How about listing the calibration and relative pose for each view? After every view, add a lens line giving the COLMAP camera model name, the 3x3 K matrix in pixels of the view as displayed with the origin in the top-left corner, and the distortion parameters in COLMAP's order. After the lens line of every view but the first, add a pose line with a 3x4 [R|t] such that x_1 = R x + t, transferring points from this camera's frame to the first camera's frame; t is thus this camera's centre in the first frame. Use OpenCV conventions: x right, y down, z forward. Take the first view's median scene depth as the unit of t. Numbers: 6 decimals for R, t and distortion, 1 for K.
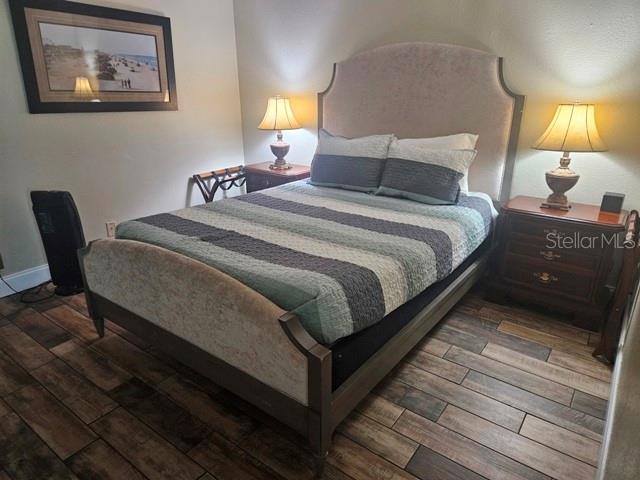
lens RADIAL K [[418.1, 0, 320.0], [0, 418.1, 240.0], [0, 0, 1]] dist [0.062237, -0.038006]
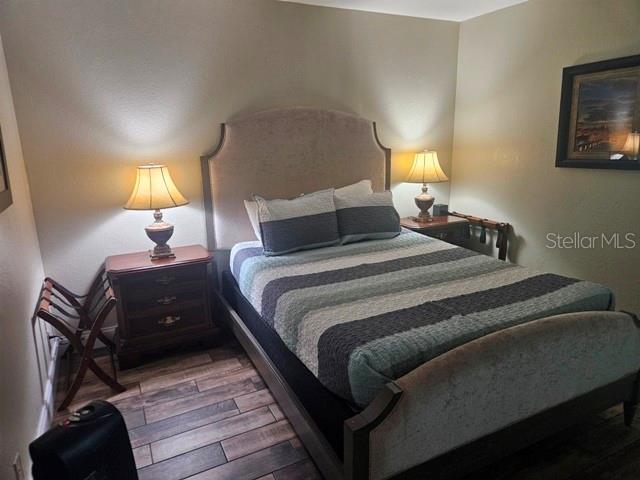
lens RADIAL K [[405.9, 0, 319.3], [0, 405.9, 231.3], [0, 0, 1]] dist [-0.005638, -0.001160]
pose [[0.480184, -0.203992, 0.853118, -0.720258], [0.339195, 0.940106, 0.033874, -0.189604], [-0.808932, 0.273108, 0.520617, 0.519780]]
